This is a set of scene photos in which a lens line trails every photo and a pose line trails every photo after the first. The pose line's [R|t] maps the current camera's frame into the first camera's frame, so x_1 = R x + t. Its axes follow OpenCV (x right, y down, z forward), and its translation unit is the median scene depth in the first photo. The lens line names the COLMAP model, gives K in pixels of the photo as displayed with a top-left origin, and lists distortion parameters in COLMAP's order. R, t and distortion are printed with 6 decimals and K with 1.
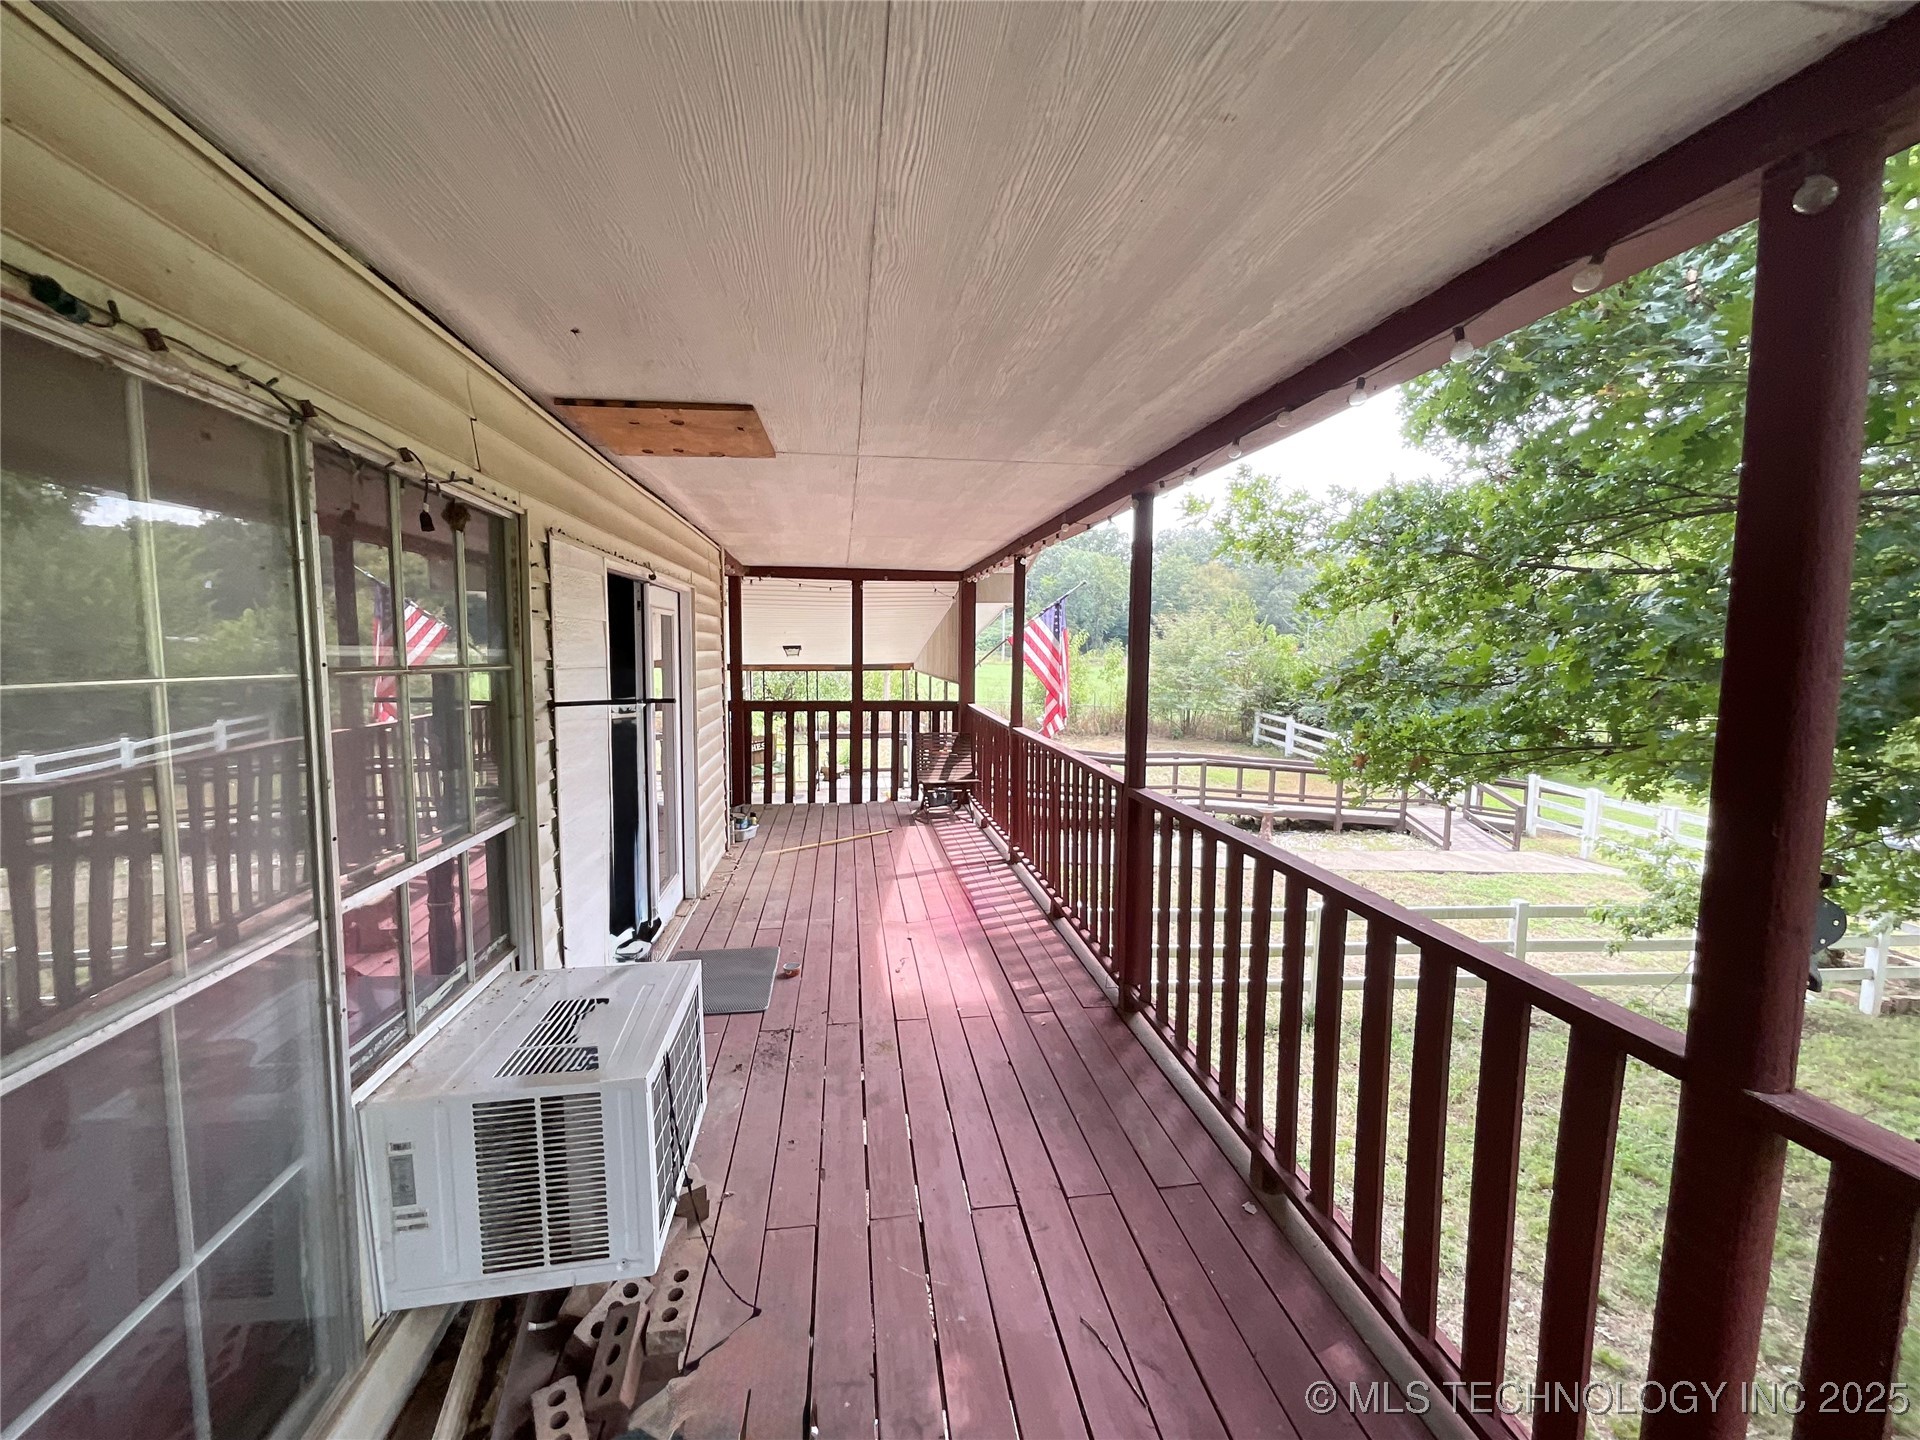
lens RADIAL K [[769.1, 0, 968.4], [0, 769.1, 724.6], [0, 0, 1]] dist [-0.010968, 0.005915]
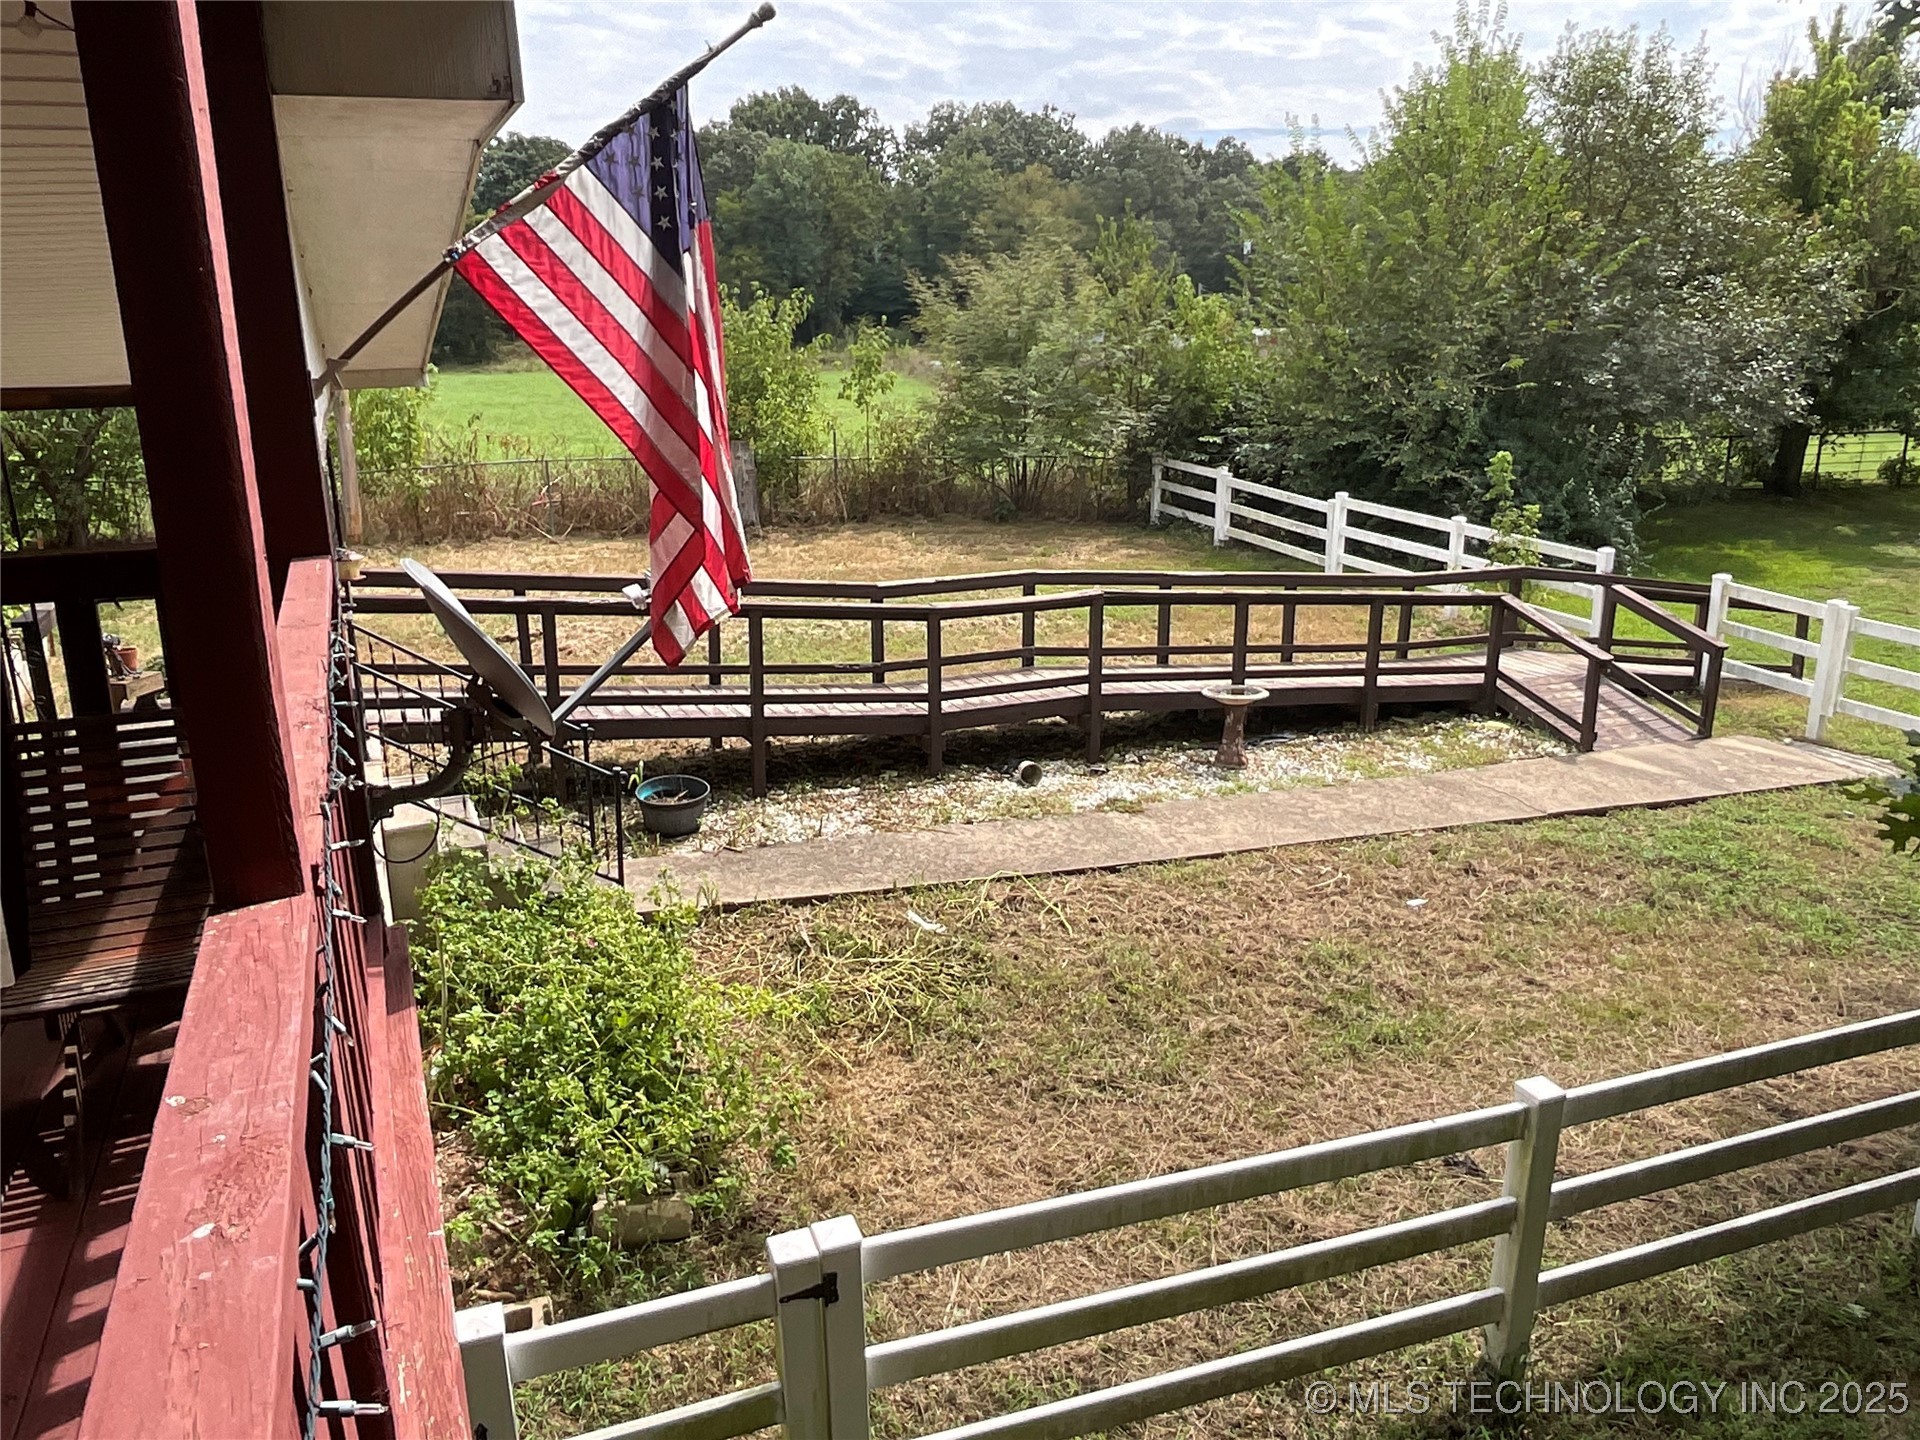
lens RADIAL K [[1331.9, 0, 957.7], [0, 1331.9, 730.1], [0, 0, 1]] dist [-0.005260, 0.000404]
pose [[0.967183, -0.090208, 0.237526, 0.126790], [0.044521, 0.980558, 0.191114, -0.059307], [-0.250148, -0.174268, 0.952395, 0.773924]]
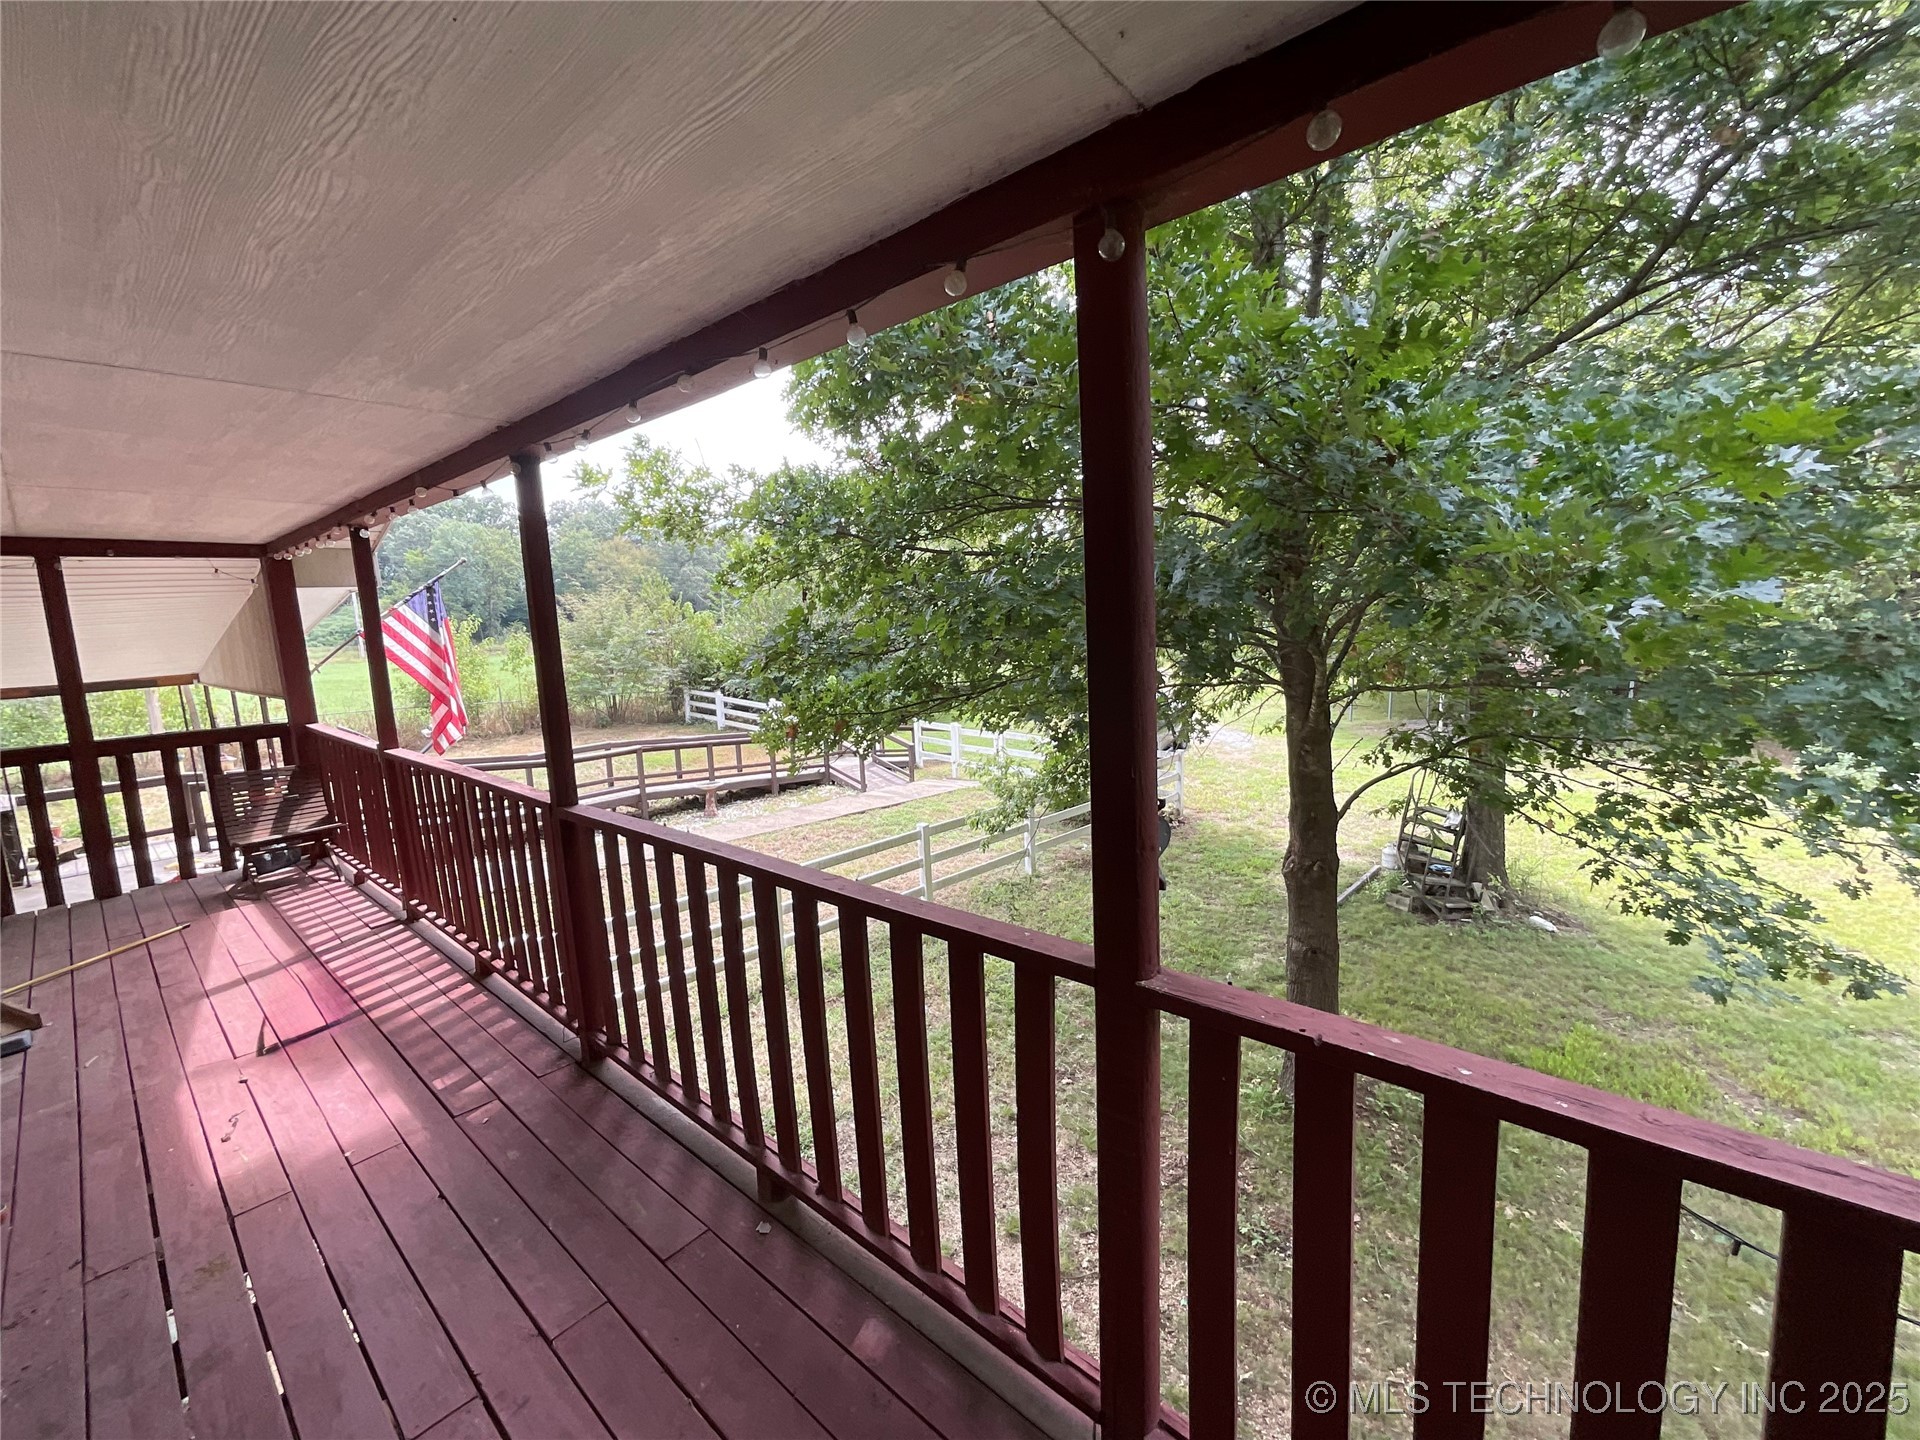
lens RADIAL K [[769.1, 0, 953.2], [0, 769.1, 722.3], [0, 0, 1]] dist [-0.010968, 0.005915]
pose [[0.762346, -0.130493, 0.633877, 0.010142], [0.113425, 0.991241, 0.067648, -0.010221], [-0.637153, 0.020326, 0.770469, 0.039617]]
